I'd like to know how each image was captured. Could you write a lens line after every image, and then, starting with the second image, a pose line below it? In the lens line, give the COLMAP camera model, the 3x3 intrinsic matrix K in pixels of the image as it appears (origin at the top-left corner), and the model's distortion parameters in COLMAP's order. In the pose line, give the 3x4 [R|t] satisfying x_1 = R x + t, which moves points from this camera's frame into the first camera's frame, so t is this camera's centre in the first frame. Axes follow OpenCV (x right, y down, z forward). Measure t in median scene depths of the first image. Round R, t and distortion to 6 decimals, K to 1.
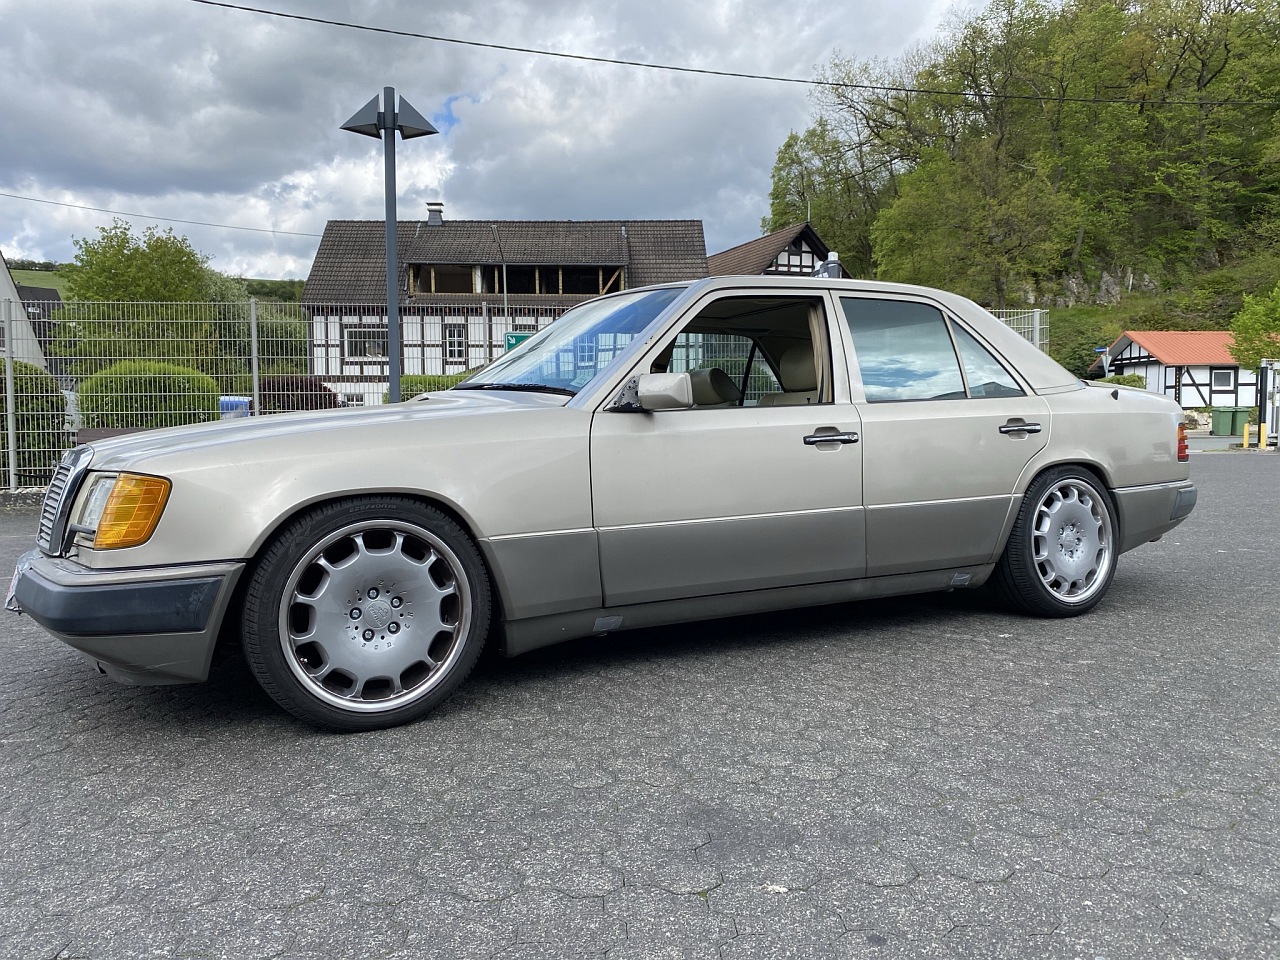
lens RADIAL K [[991.6, 0, 647.4], [0, 991.6, 475.6], [0, 0, 1]] dist [0.019598, -0.028038]
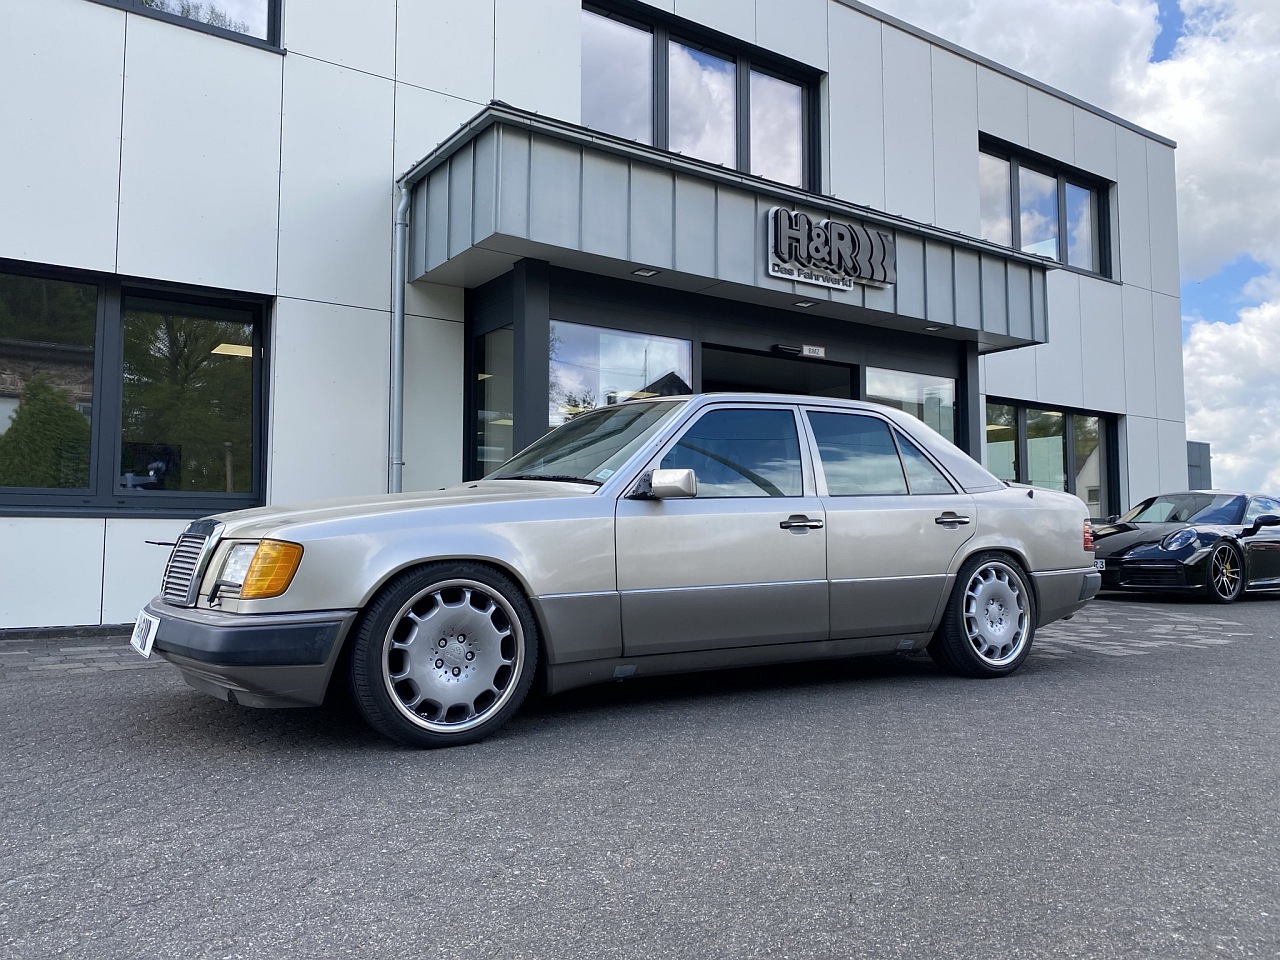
lens RADIAL K [[991.6, 0, 639.4], [0, 991.6, 471.3], [0, 0, 1]] dist [0.019598, -0.028038]
pose [[0.998723, 0.020124, 0.046342, -0.081767], [-0.015593, 0.995244, -0.096155, 0.020016], [-0.048056, 0.095309, 0.994287, -0.245062]]
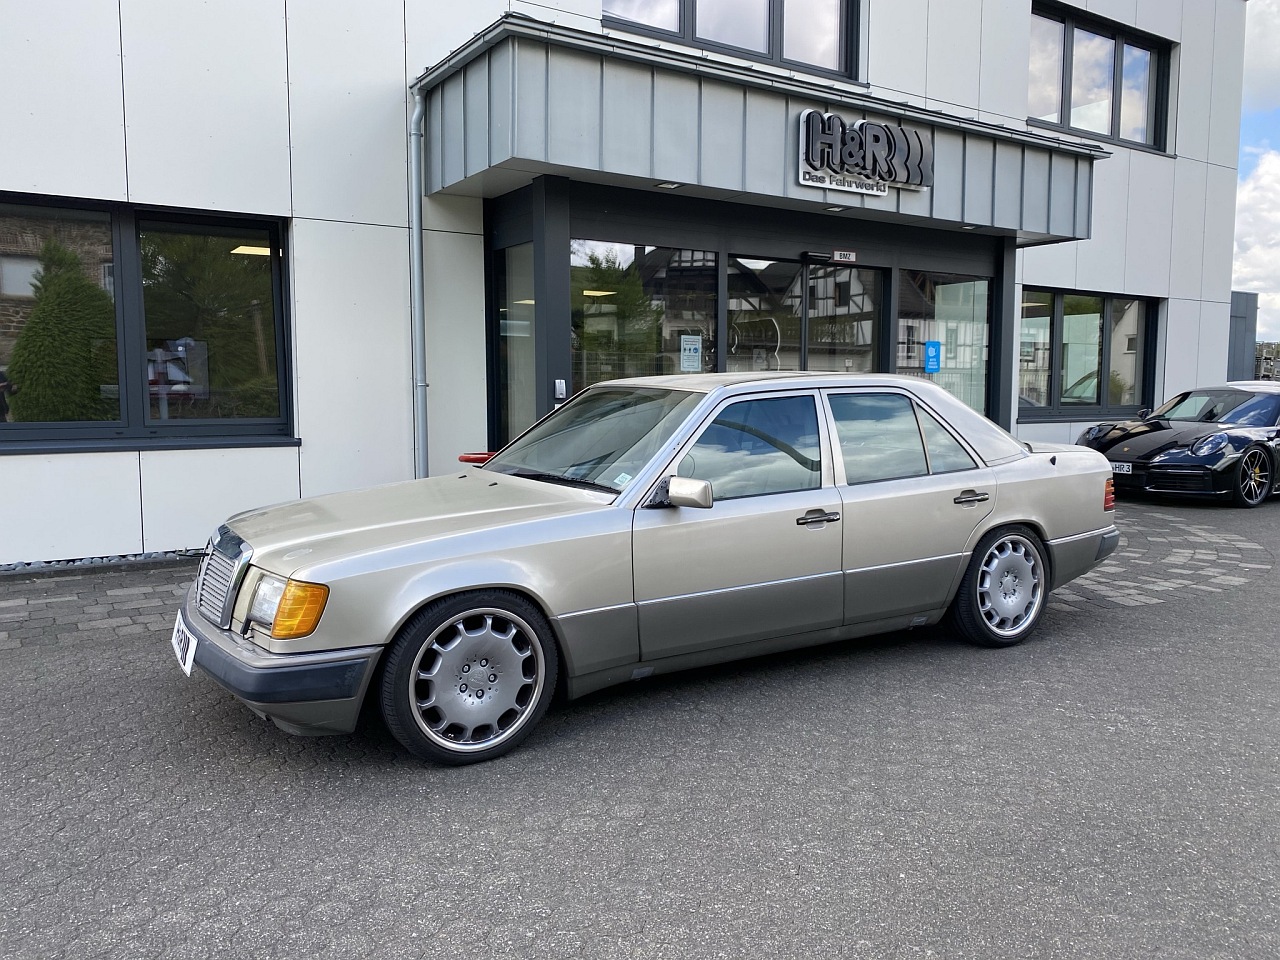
lens RADIAL K [[991.6, 0, 642.2], [0, 991.6, 471.8], [0, 0, 1]] dist [0.019598, -0.028038]
pose [[0.999645, 0.015164, 0.021915, -0.070265], [-0.016646, 0.997471, 0.069101, -0.193385], [-0.020811, -0.069442, 0.997369, -0.256213]]
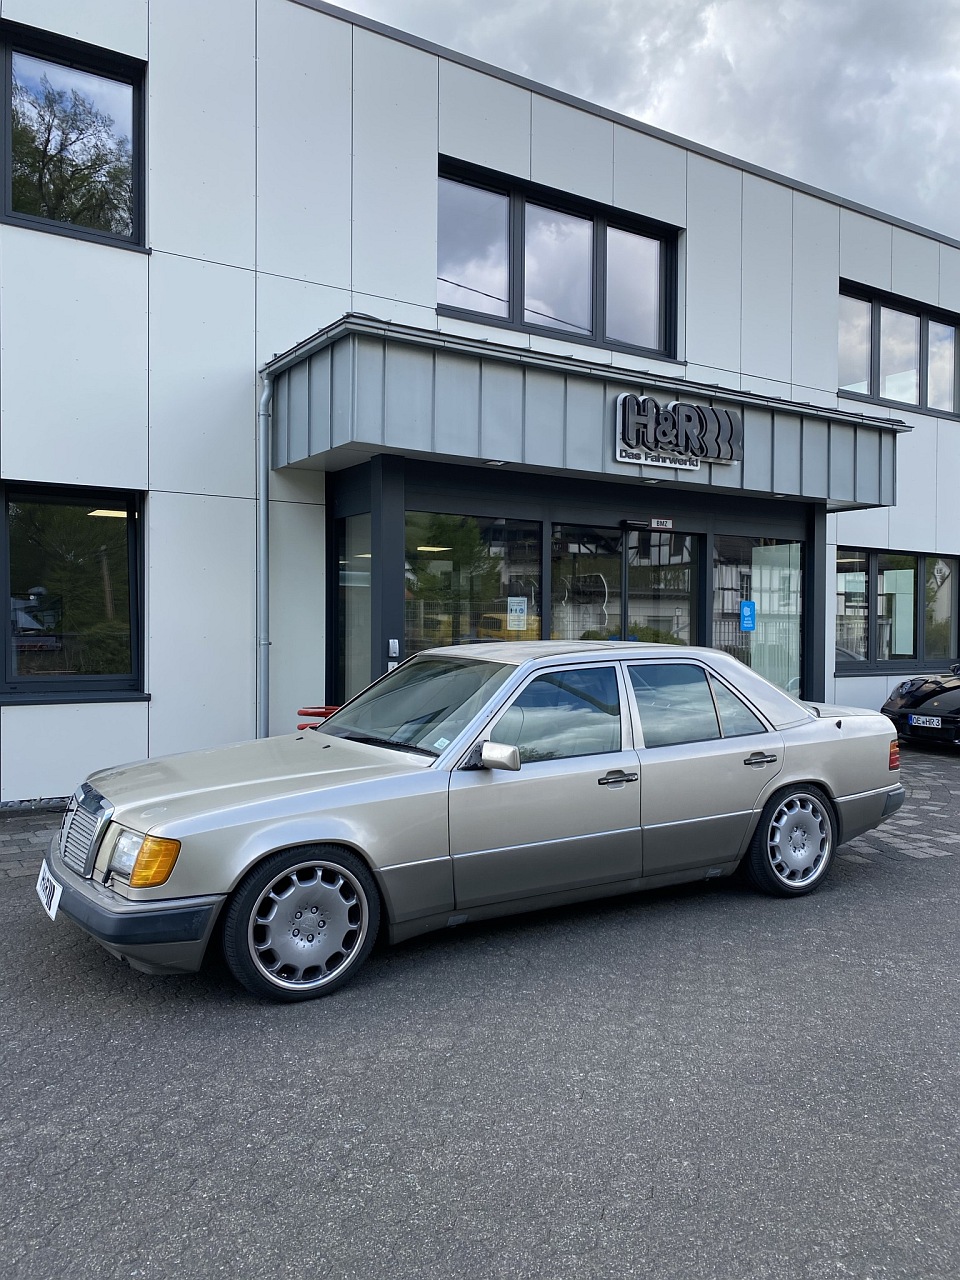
lens RADIAL K [[991.6, 0, 478.2], [0, 991.6, 642.6], [0, 0, 1]] dist [0.019598, -0.028038]
pose [[0.999669, 0.020950, 0.014904, -0.038608], [-0.020928, 0.999780, -0.001610, -0.241001], [-0.014934, 0.001298, 0.999888, -0.420107]]
